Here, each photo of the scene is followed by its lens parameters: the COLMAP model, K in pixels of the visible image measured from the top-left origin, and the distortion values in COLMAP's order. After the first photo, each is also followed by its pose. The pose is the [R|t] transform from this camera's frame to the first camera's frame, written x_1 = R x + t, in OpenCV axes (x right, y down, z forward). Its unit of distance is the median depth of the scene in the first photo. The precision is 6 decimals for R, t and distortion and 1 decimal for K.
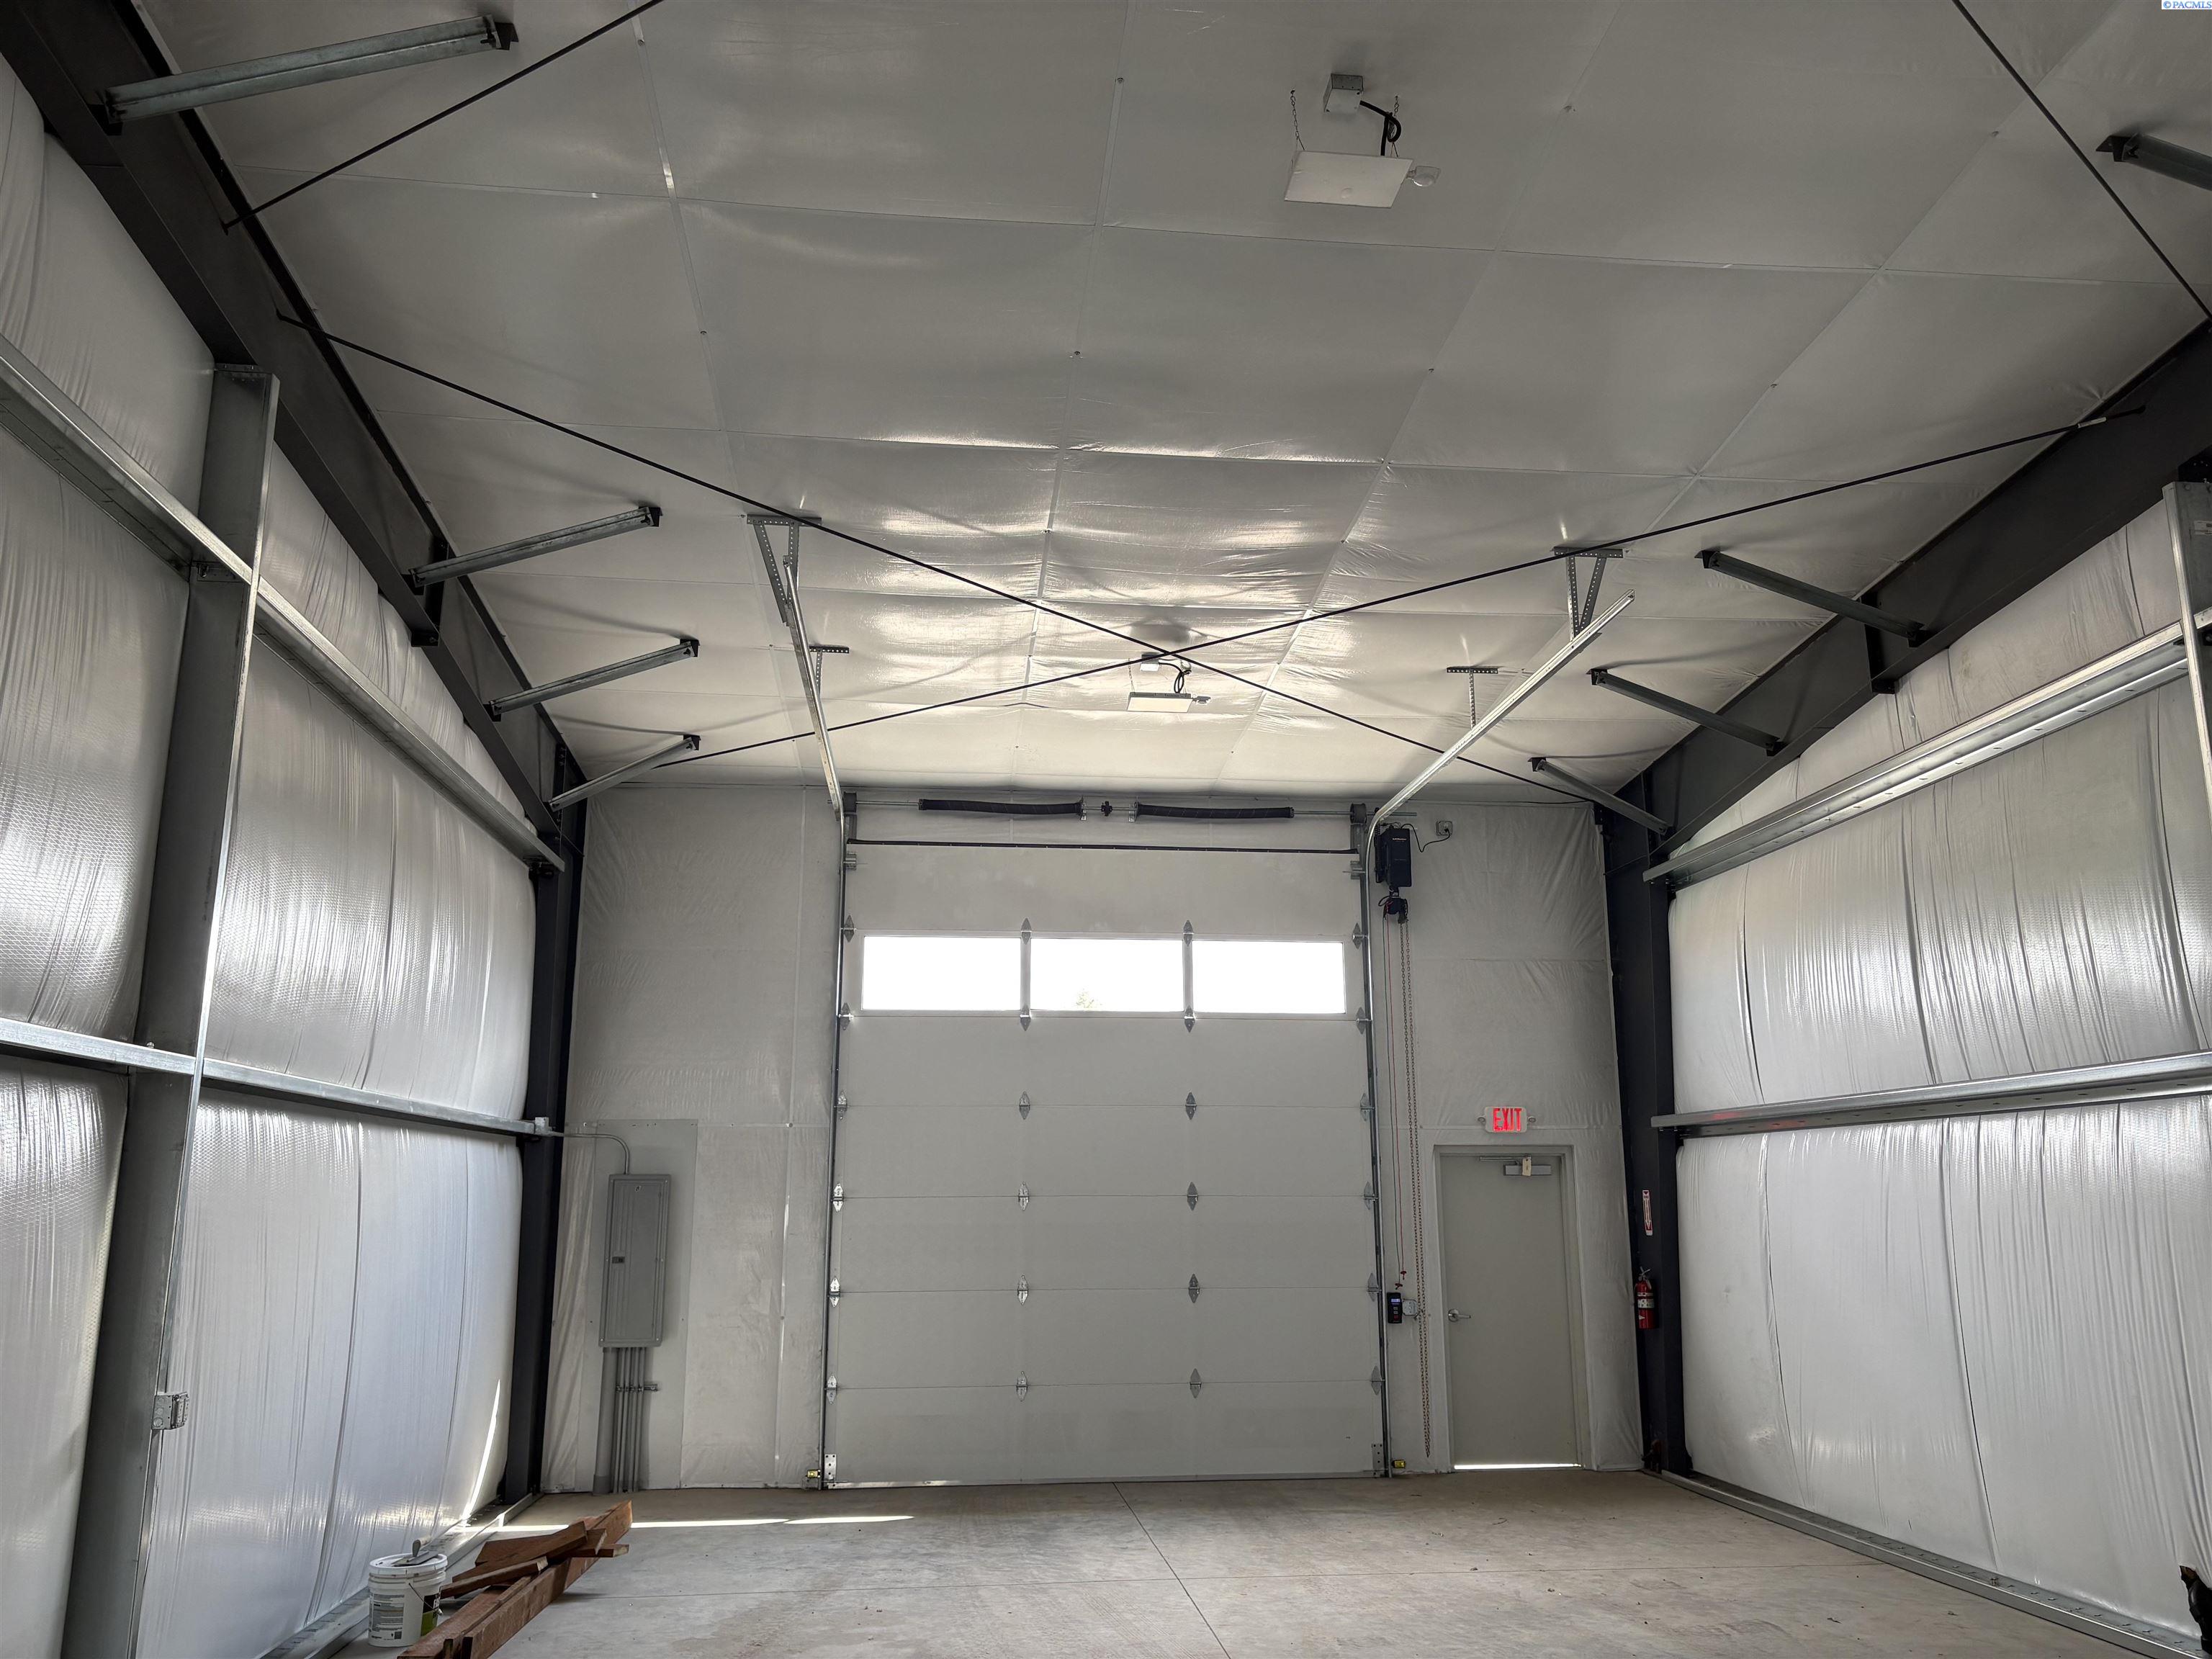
lens RADIAL K [[1676.7, 0, 1107.9], [0, 1676.7, 826.5], [0, 0, 1]] dist [0.006527, -0.004000]
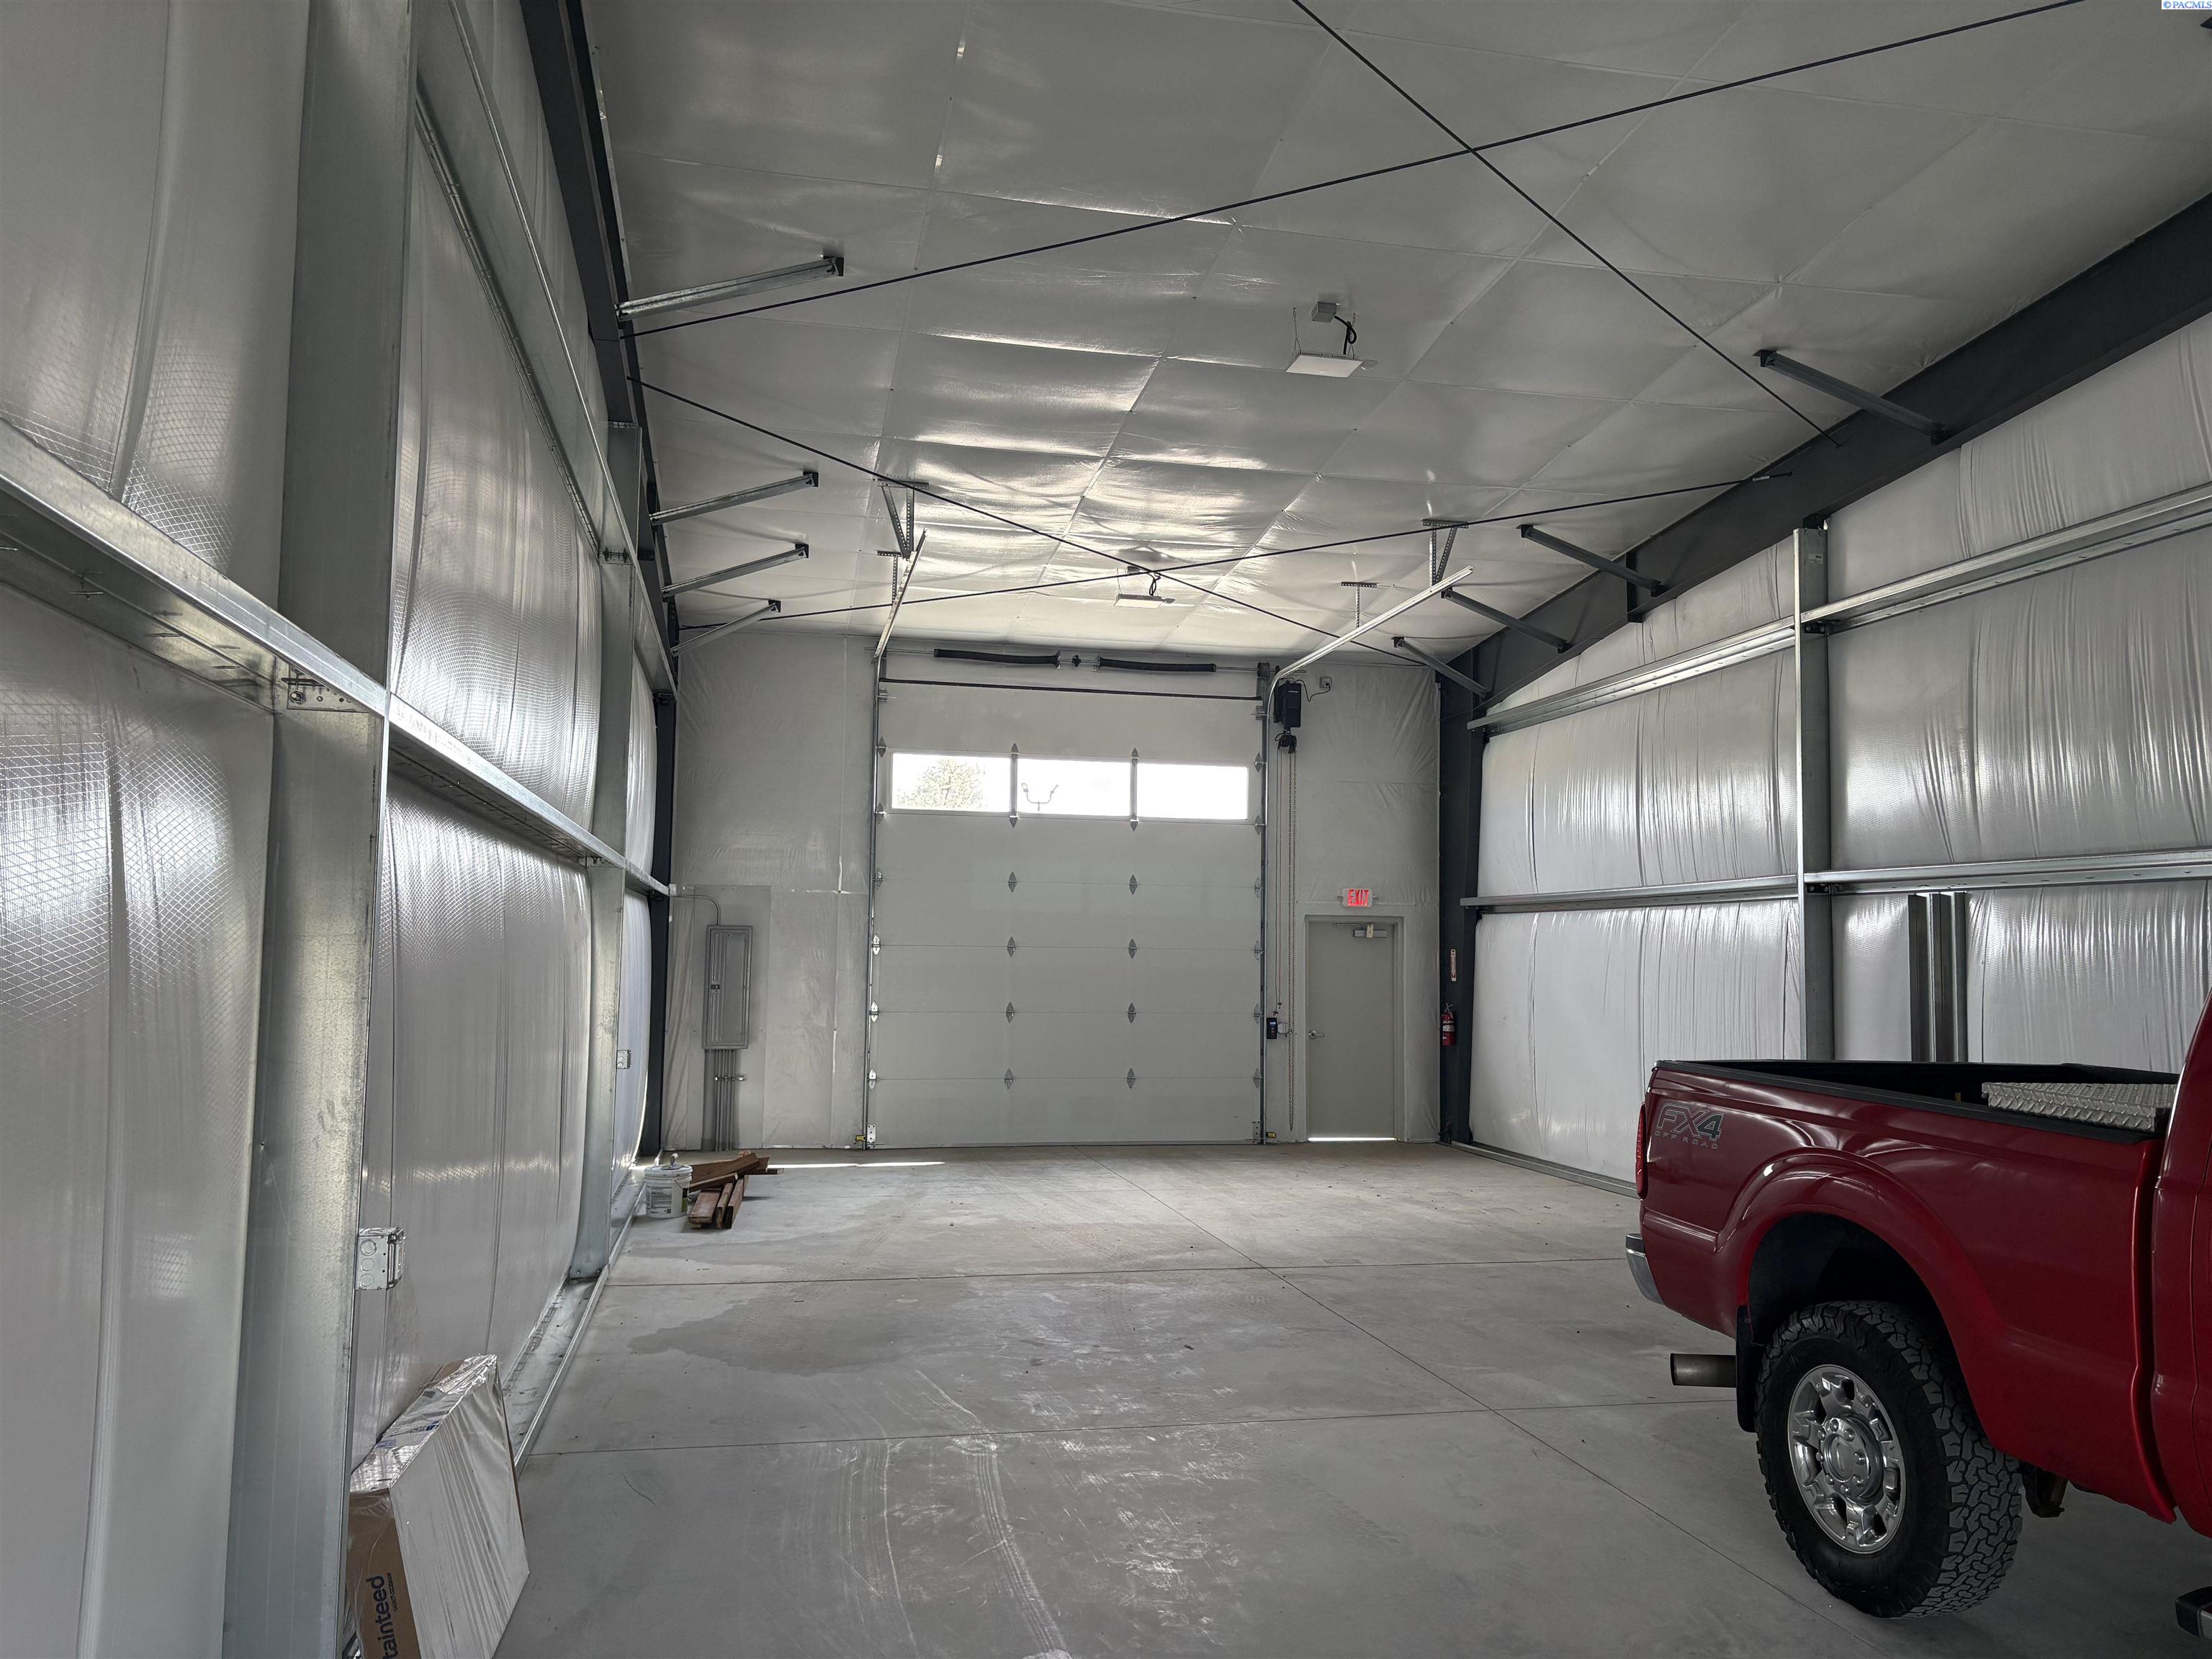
lens RADIAL K [[1676.7, 0, 1106.2], [0, 1676.7, 827.4], [0, 0, 1]] dist [0.006527, -0.004000]
pose [[0.994791, 0.023933, 0.099089, -0.115045], [-0.037955, 0.989119, 0.142140, -0.075947], [-0.094609, -0.145161, 0.984874, -0.354612]]
